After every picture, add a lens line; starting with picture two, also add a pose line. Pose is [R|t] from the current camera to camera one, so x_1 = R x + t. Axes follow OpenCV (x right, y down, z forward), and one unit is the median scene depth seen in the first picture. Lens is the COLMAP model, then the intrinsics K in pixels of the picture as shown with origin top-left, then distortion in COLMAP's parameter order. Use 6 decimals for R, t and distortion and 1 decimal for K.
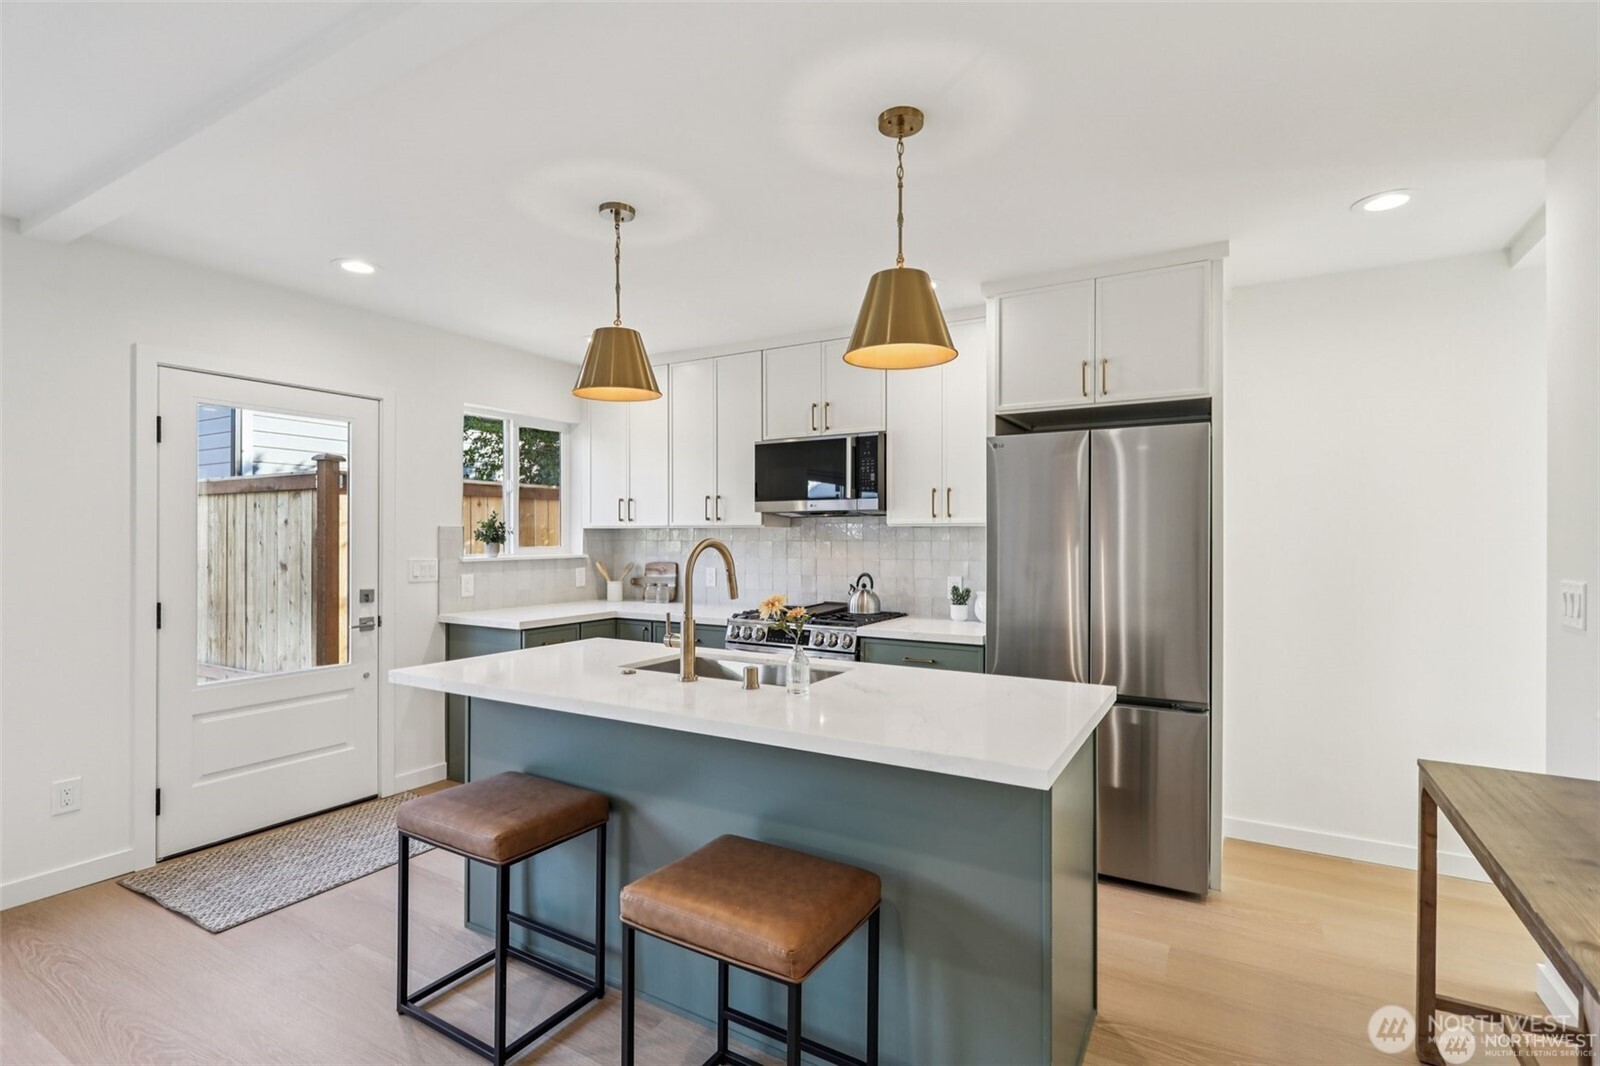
lens RADIAL K [[751.0, 0, 801.1], [0, 751.0, 540.6], [0, 0, 1]] dist [-0.002777, 0.002234]
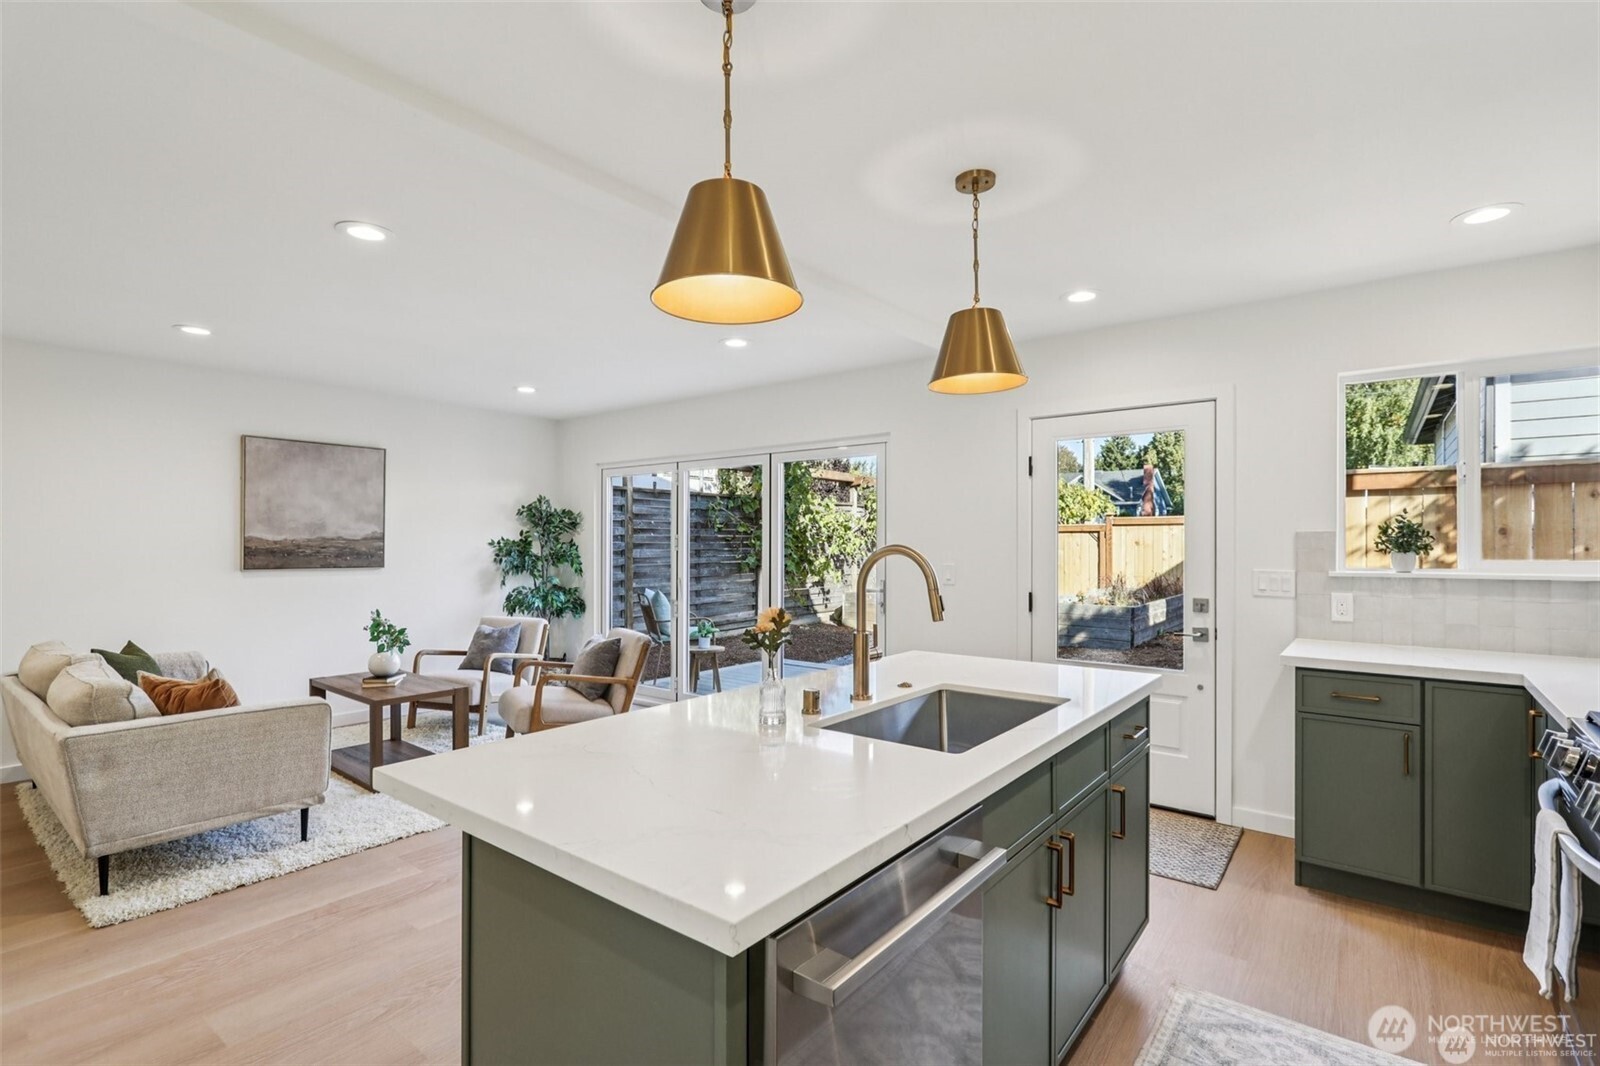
lens RADIAL K [[751.0, 0, 798.5], [0, 751.0, 539.0], [0, 0, 1]] dist [-0.002777, 0.002234]
pose [[-0.143756, -0.008390, -0.989578, 0.432738], [-0.002102, 0.999964, -0.008172, -0.003520], [0.989611, 0.000905, -0.143768, 0.588617]]
